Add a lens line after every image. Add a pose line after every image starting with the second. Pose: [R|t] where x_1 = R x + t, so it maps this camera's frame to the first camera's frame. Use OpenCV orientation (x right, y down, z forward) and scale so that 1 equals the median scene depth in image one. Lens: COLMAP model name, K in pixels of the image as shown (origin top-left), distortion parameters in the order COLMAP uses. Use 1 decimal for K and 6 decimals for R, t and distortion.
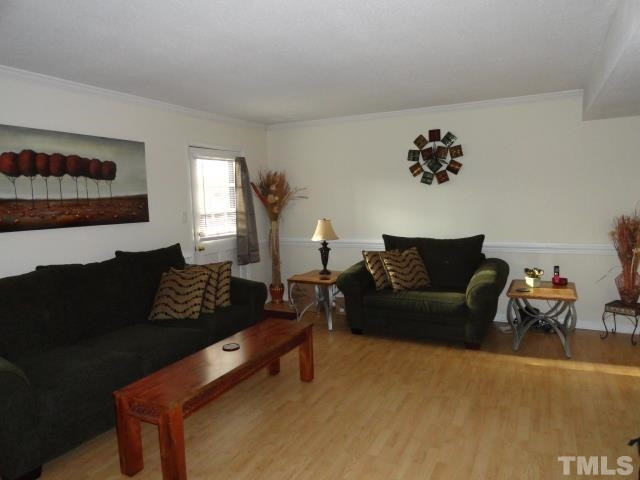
lens RADIAL K [[437.7, 0, 320.0], [0, 437.7, 240.0], [0, 0, 1]] dist [-0.002393, -0.000169]
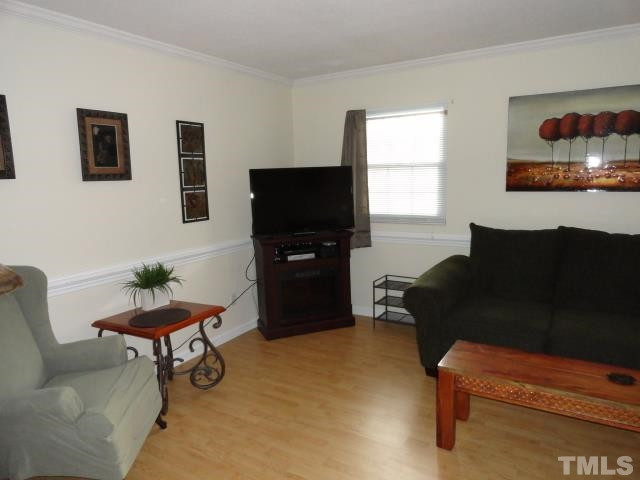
lens RADIAL K [[437.7, 0, 320.0], [0, 437.7, 240.0], [0, 0, 1]] dist [-0.002393, -0.000169]
pose [[-0.084747, 0.170080, -0.981779, 0.403882], [-0.075620, 0.981384, 0.176540, -0.044489], [0.993529, 0.089204, -0.070308, 0.456625]]
